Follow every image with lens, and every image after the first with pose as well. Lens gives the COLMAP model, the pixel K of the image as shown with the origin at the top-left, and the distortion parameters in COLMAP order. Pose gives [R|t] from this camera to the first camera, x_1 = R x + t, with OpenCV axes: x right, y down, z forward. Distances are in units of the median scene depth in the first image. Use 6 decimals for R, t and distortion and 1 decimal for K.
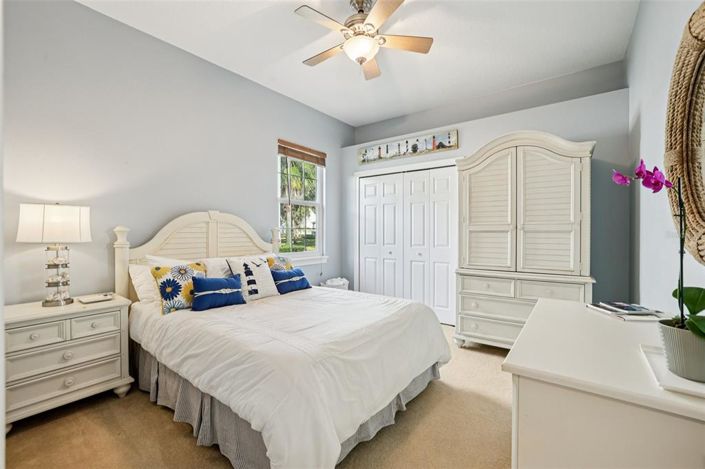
lens RADIAL K [[310.7, 0, 347.4], [0, 310.7, 233.8], [0, 0, 1]] dist [-0.002459, -0.000165]
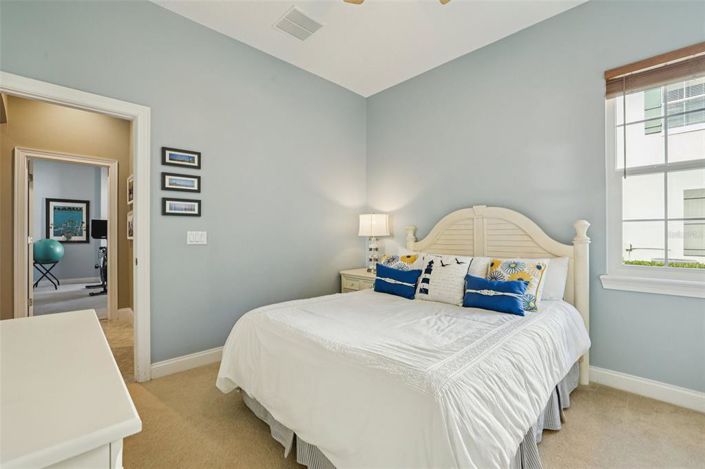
lens RADIAL K [[310.7, 0, 347.4], [0, 310.7, 233.8], [0, 0, 1]] dist [-0.002459, -0.000165]
pose [[-0.161735, -0.004102, -0.986826, 0.655942], [-0.005696, 0.999979, -0.003223, 0.017780], [0.986818, 0.005100, -0.161755, 0.909309]]
